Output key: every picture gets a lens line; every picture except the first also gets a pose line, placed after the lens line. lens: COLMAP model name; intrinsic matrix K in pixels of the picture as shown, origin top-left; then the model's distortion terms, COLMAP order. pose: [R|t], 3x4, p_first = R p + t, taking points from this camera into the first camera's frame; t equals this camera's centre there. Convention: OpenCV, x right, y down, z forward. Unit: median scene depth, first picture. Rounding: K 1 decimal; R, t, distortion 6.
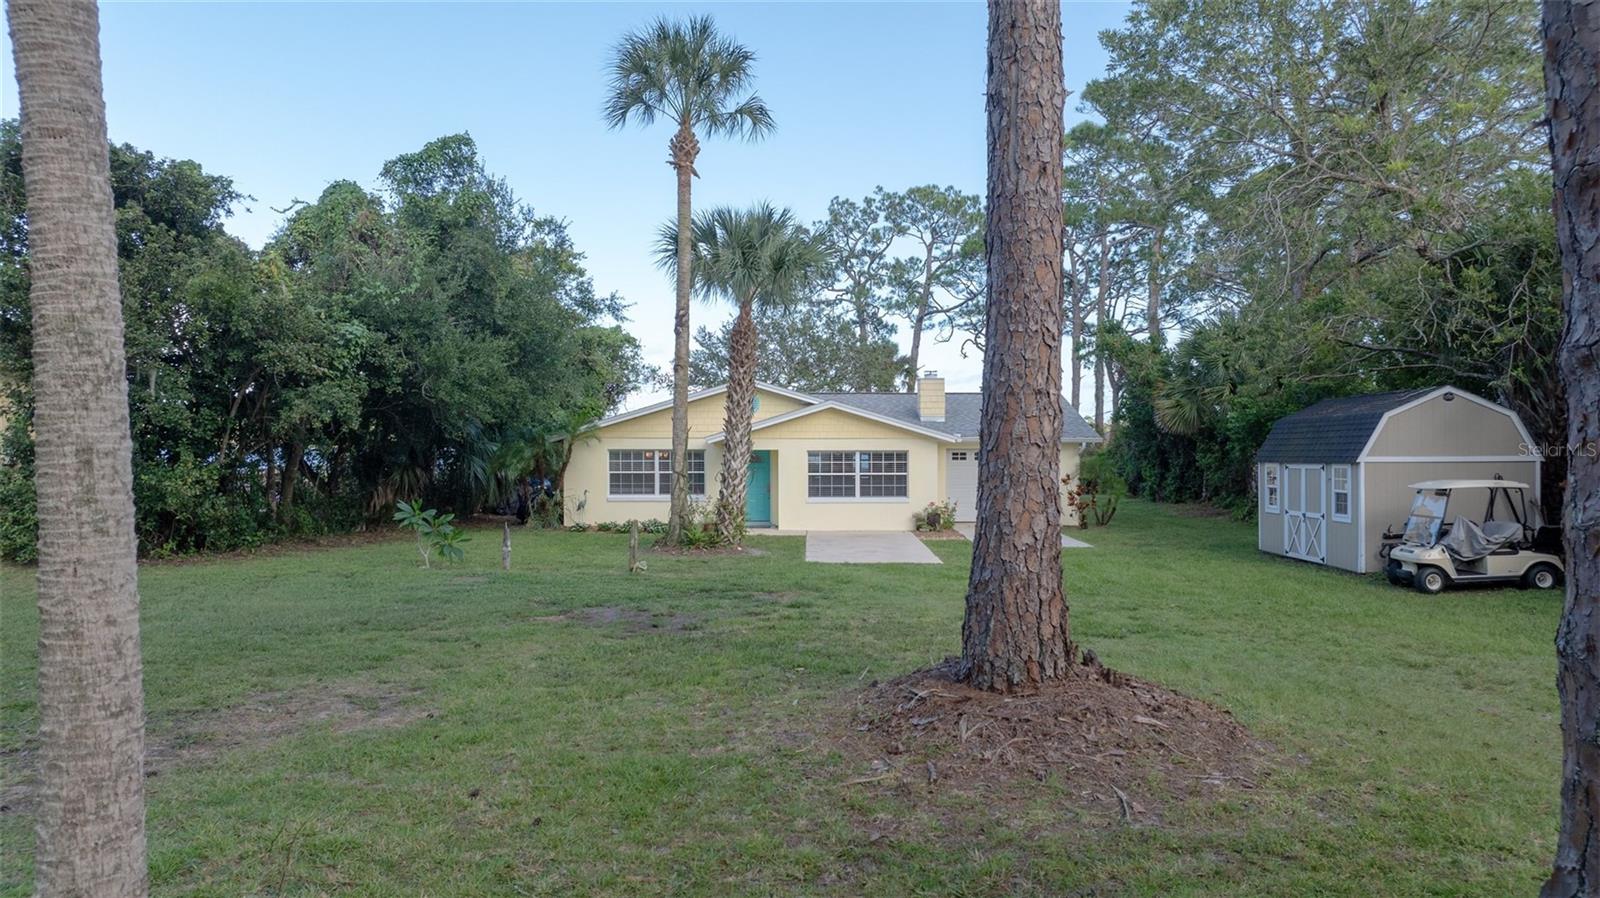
lens RADIAL K [[1135.8, 0, 791.5], [0, 1135.8, 446.1], [0, 0, 1]] dist [-0.023410, 0.023172]
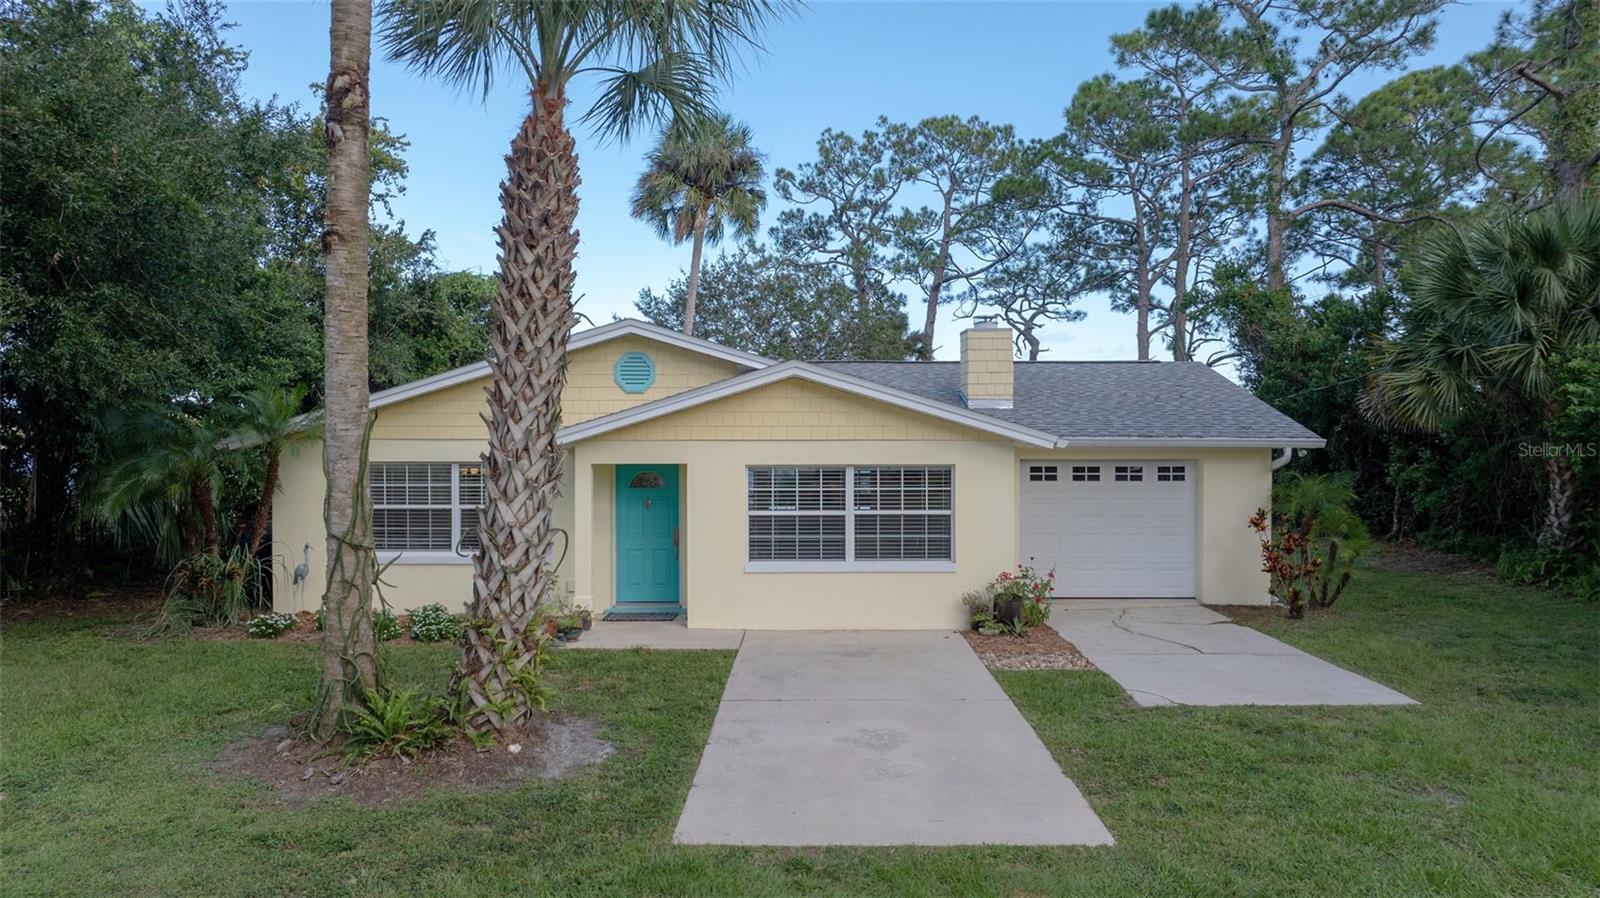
lens RADIAL K [[1135.8, 0, 799.3], [0, 1135.8, 452.3], [0, 0, 1]] dist [-0.023410, 0.023172]
pose [[0.999980, -0.000690, 0.006364, 0.022875], [0.000660, 0.999988, 0.004787, -0.002695], [-0.006367, -0.004783, 0.999968, 0.351086]]
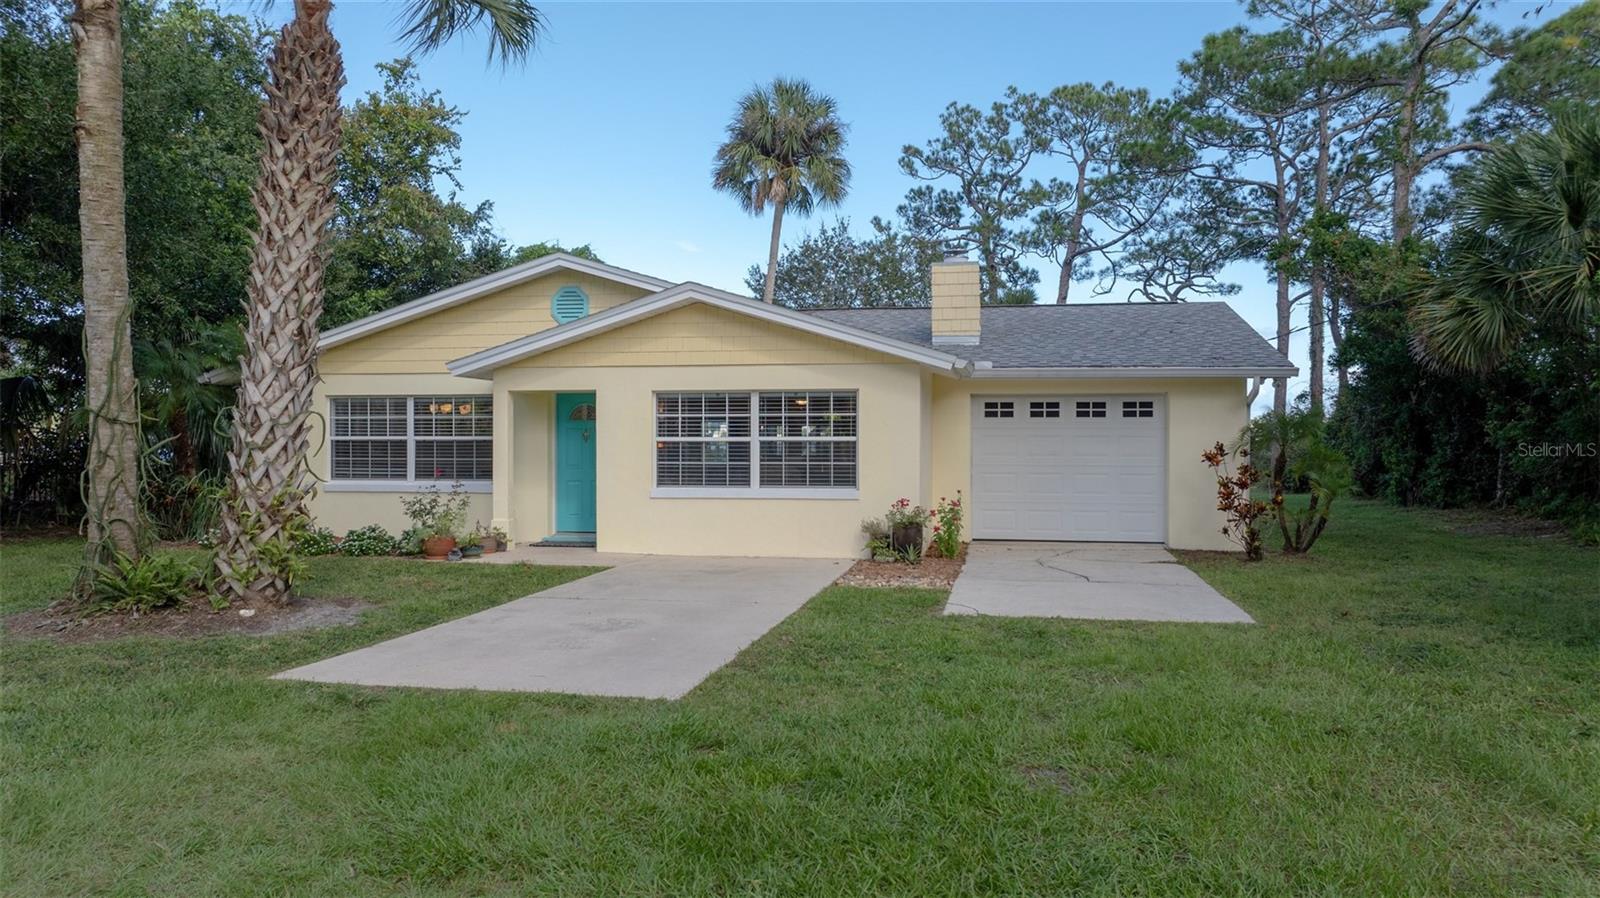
lens RADIAL K [[1135.8, 0, 796.9], [0, 1135.8, 453.9], [0, 0, 1]] dist [-0.023410, 0.023172]
pose [[0.984703, 0.003479, -0.174207, 0.109440], [-0.002299, 0.999973, 0.006975, 0.018761], [0.174226, -0.006468, 0.984684, 0.361729]]
